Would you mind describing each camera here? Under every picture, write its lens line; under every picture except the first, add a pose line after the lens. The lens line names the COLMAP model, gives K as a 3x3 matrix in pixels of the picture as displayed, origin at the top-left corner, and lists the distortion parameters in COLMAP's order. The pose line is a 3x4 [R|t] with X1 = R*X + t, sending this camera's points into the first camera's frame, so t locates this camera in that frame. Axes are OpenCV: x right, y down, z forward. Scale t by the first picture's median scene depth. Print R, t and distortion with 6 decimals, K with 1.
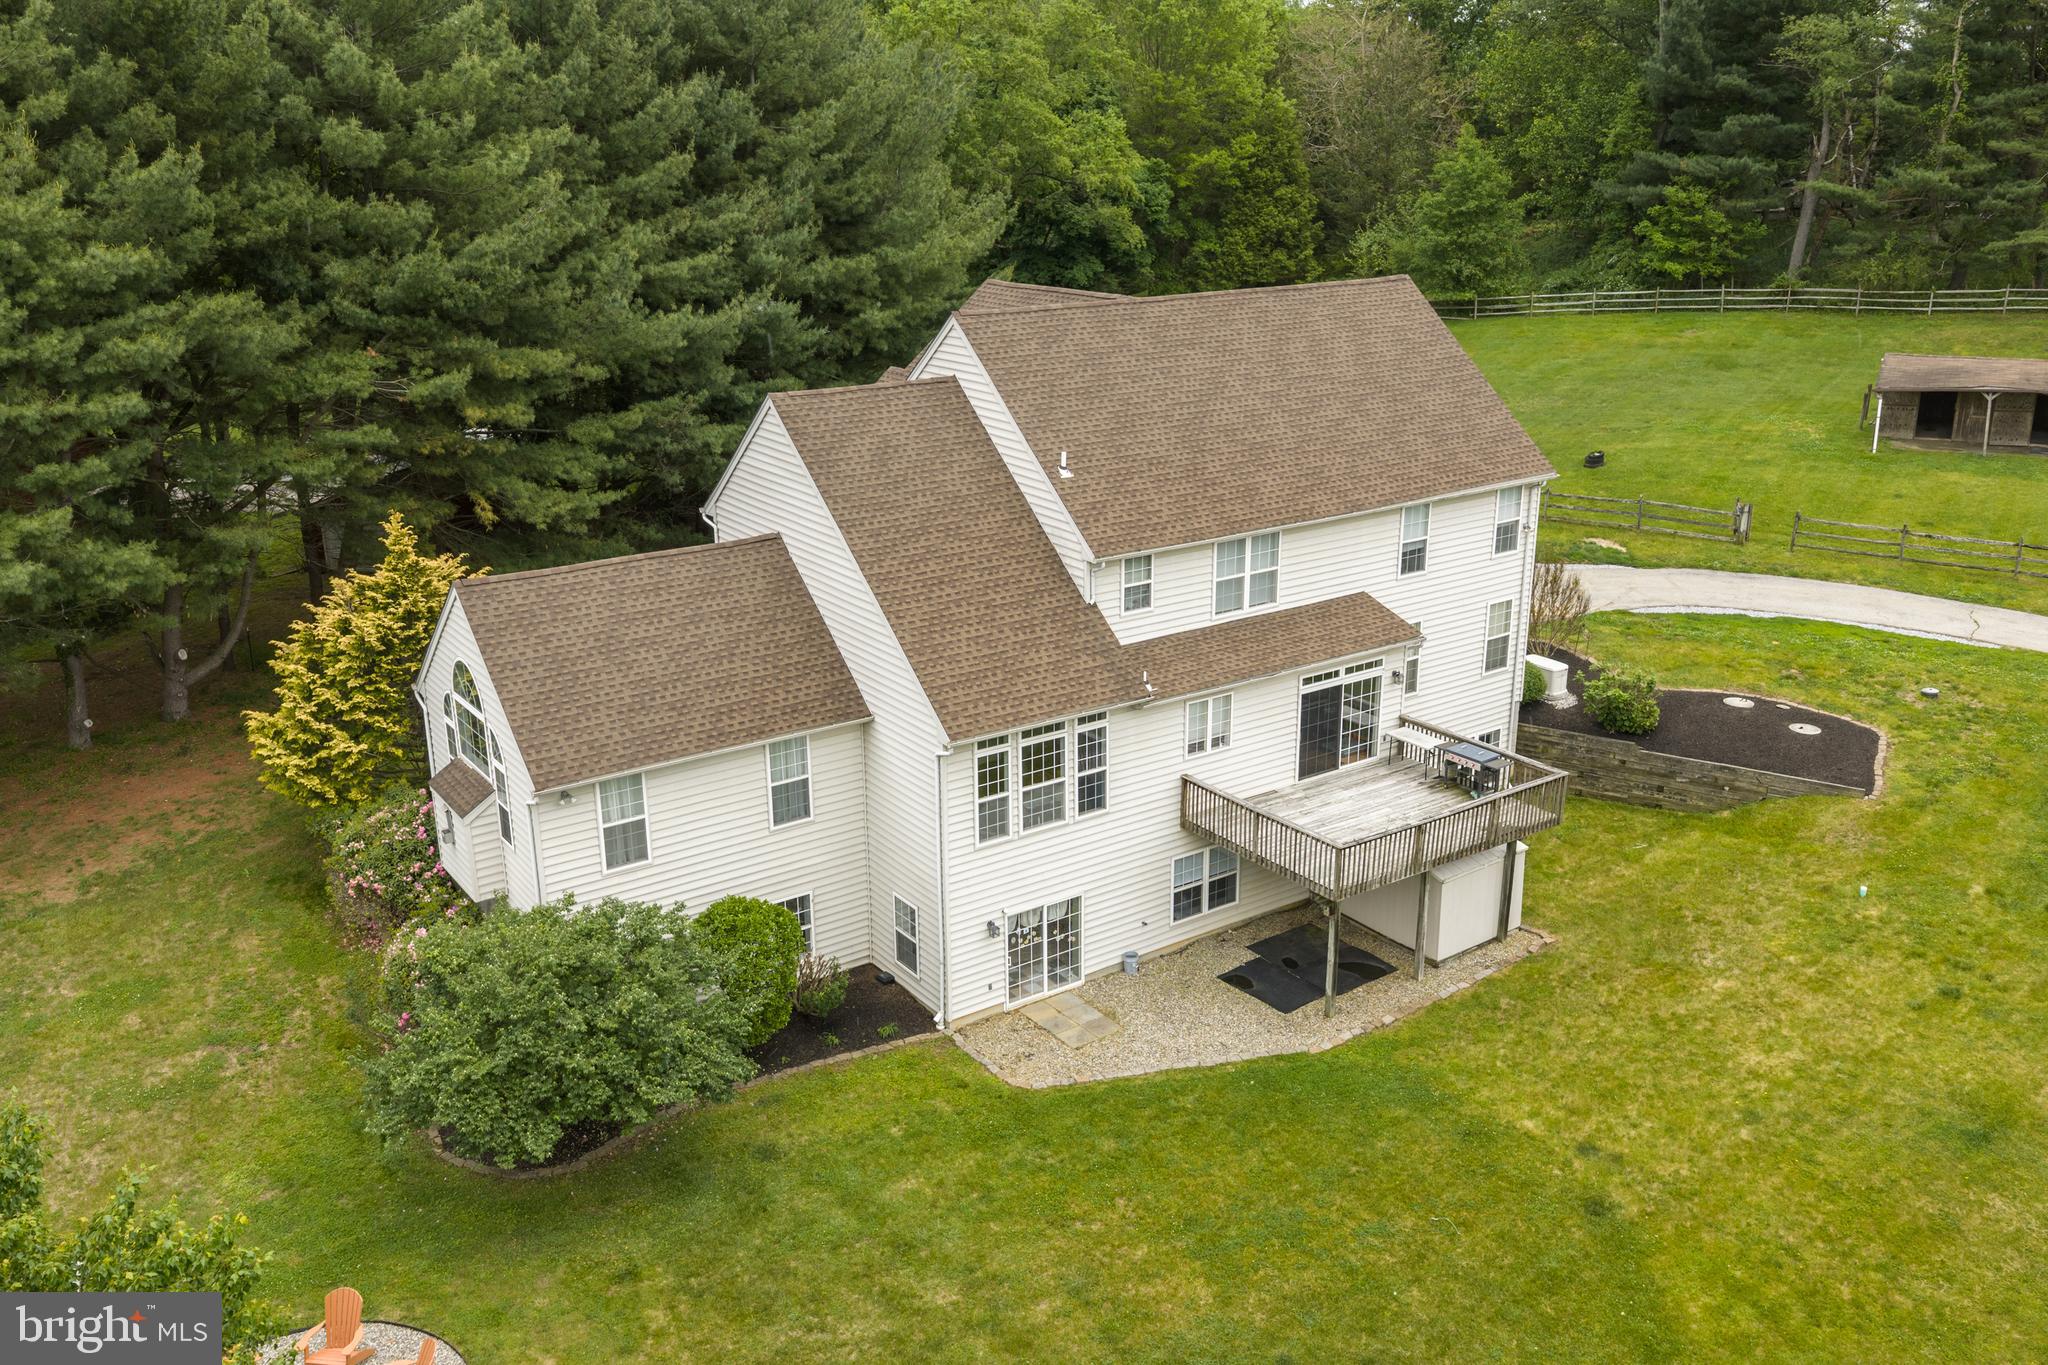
lens RADIAL K [[1696.6, 0, 1034.1], [0, 1696.6, 691.7], [0, 0, 1]] dist [0.017447, -0.024427]
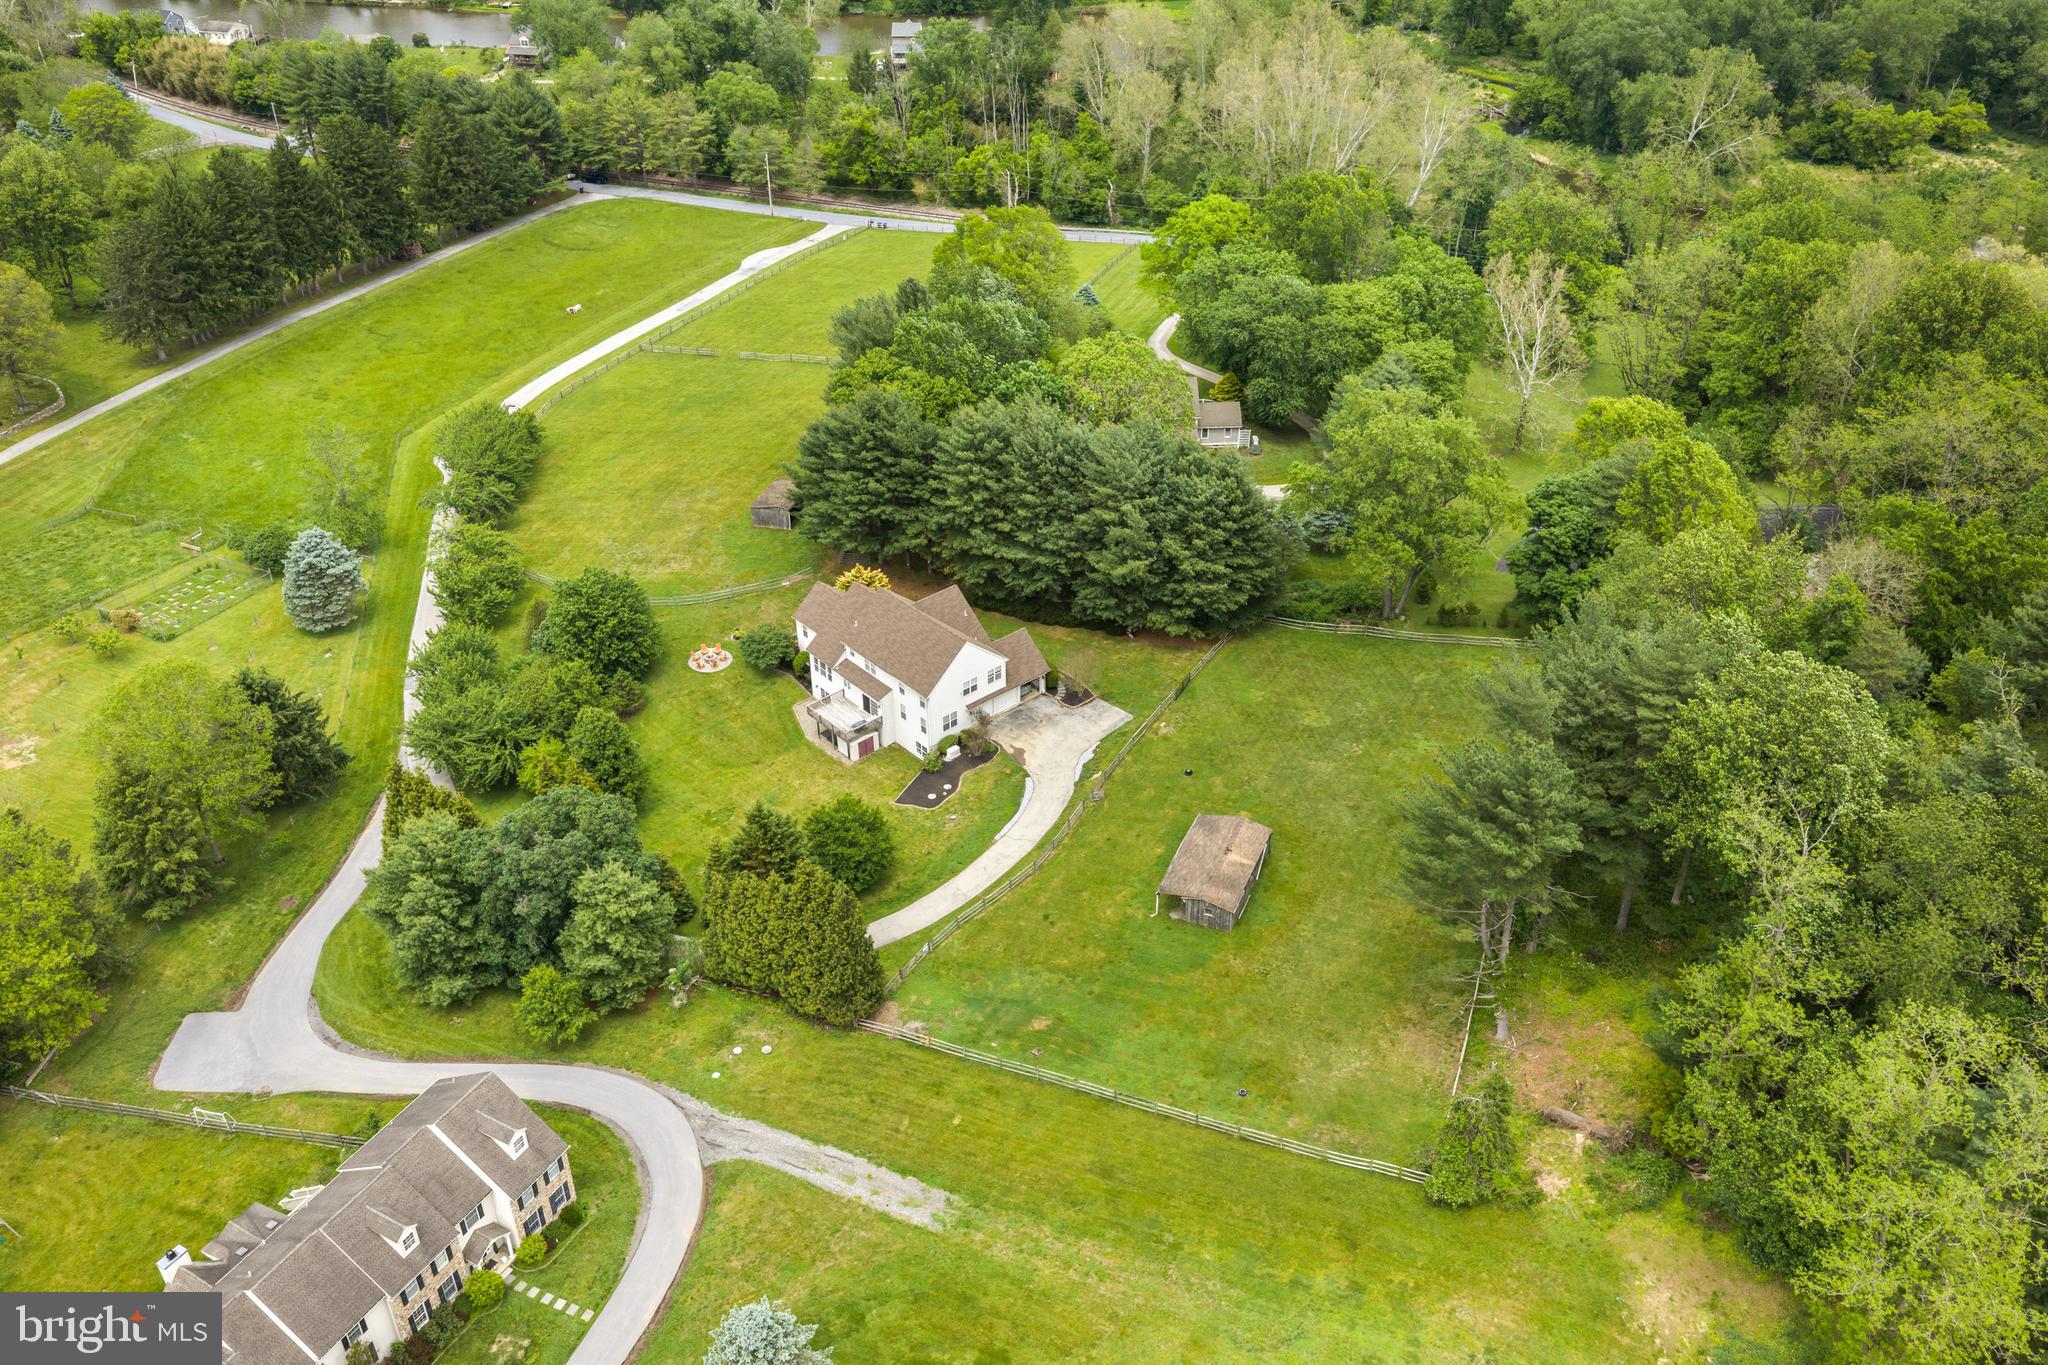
lens RADIAL K [[1696.6, 0, 1029.4], [0, 1696.6, 685.2], [0, 0, 1]] dist [0.017447, -0.024427]
pose [[0.114073, 0.559811, -0.820730, 4.076178], [-0.315178, 0.803840, 0.504484, -2.544540], [0.942152, 0.201128, 0.268137, 0.182745]]
